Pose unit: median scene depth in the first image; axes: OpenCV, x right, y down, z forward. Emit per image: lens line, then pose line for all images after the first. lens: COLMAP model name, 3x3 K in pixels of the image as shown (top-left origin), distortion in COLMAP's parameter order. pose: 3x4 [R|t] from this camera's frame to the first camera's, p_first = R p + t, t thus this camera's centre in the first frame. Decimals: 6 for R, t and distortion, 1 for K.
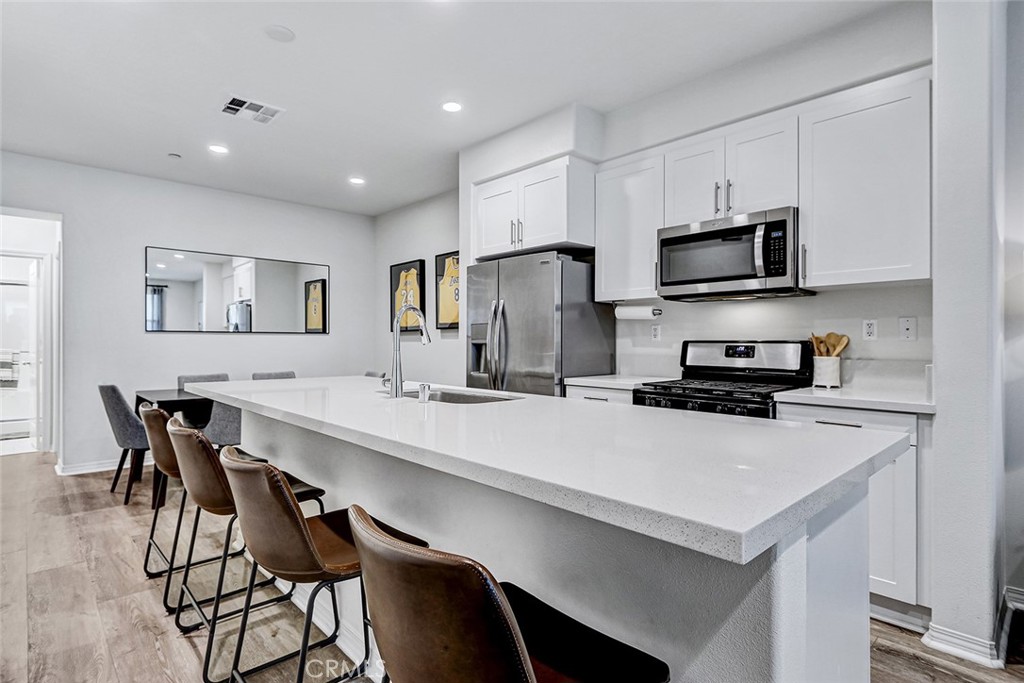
lens RADIAL K [[516.9, 0, 509.2], [0, 516.9, 344.9], [0, 0, 1]] dist [-0.002511, -0.000461]
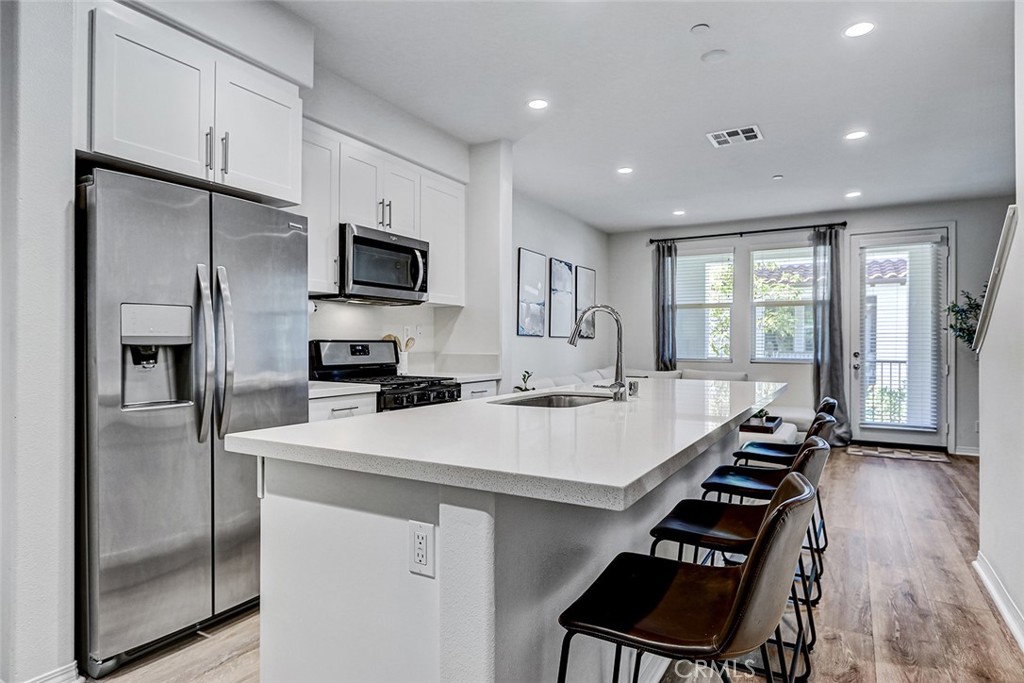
lens RADIAL K [[584.3, 0, 500.3], [0, 584.3, 348.4], [0, 0, 1]] dist [-0.000604, -0.001222]
pose [[-0.273351, -0.010232, 0.961860, -0.773882], [0.004666, 0.999918, 0.011963, -0.003791], [-0.961903, 0.007758, -0.273280, 0.961357]]
